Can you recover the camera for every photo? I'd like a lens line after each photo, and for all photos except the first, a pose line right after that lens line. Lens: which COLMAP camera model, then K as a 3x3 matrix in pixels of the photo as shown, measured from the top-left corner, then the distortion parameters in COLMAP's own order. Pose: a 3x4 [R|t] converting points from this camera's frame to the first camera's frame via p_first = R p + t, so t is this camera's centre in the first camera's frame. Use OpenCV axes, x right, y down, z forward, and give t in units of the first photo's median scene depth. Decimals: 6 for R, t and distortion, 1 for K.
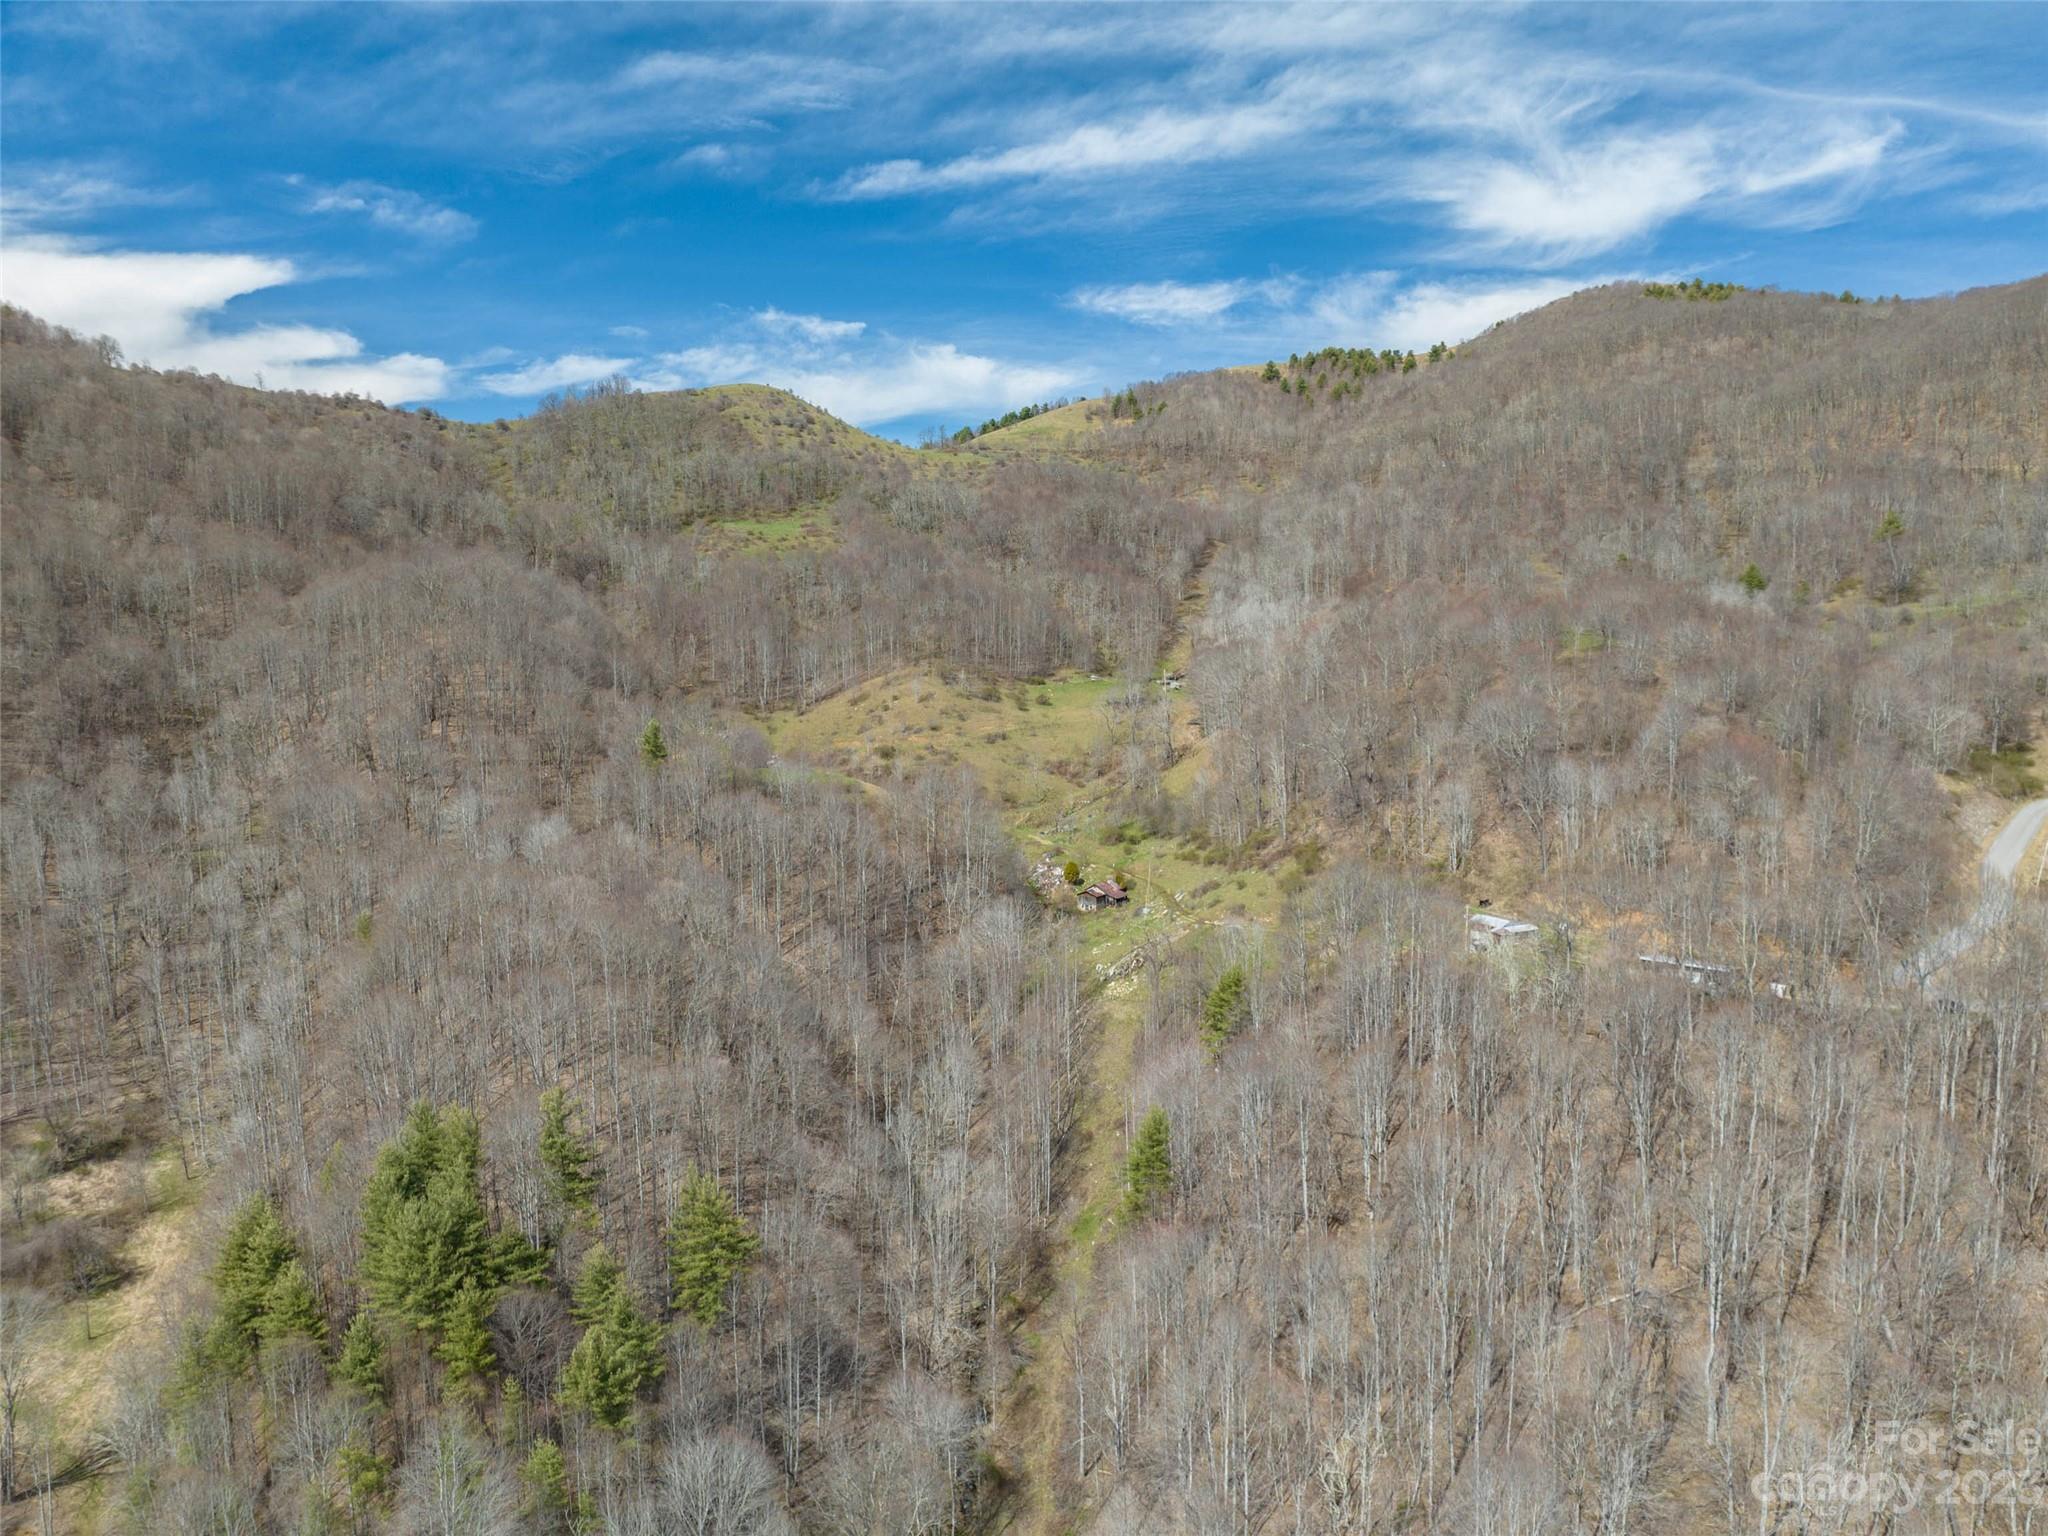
lens RADIAL K [[1459.1, 0, 990.4], [0, 1459.1, 764.4], [0, 0, 1]] dist [-0.007630, 0.003258]
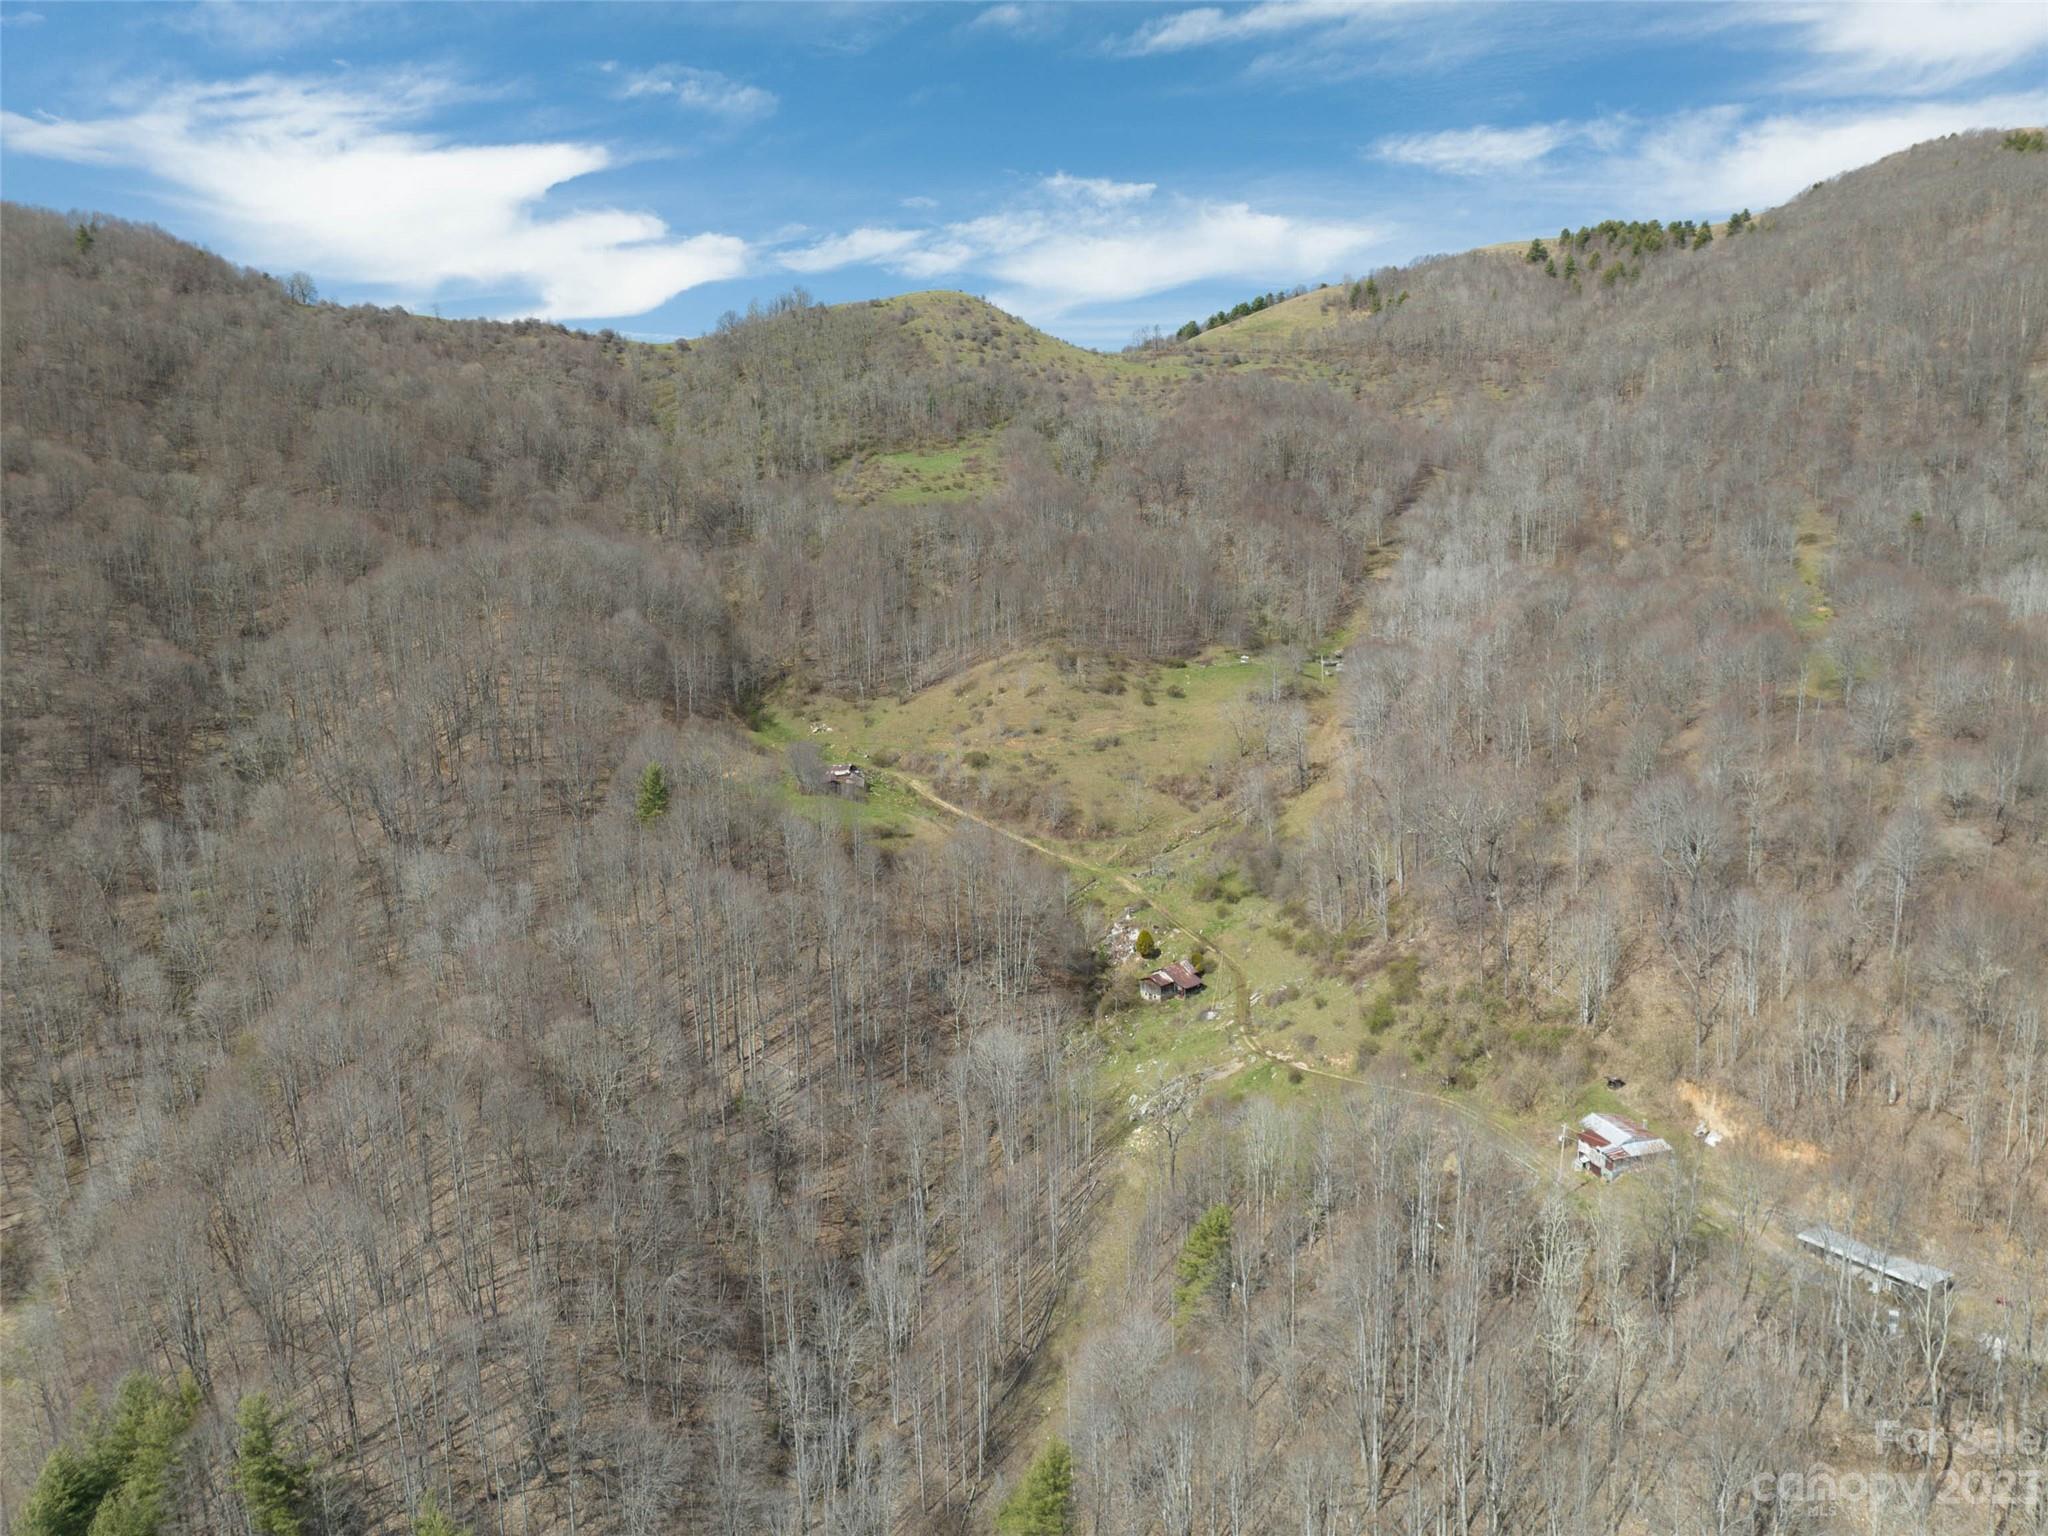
lens RADIAL K [[1419.1, 0, 1026.2], [0, 1419.1, 776.1], [0, 0, 1]] dist [-0.030119, 0.013064]
pose [[0.983817, 0.030530, -0.176556, 0.067916], [-0.011591, 0.994157, 0.107316, -0.056873], [0.178801, -0.103533, 0.978423, 0.103522]]
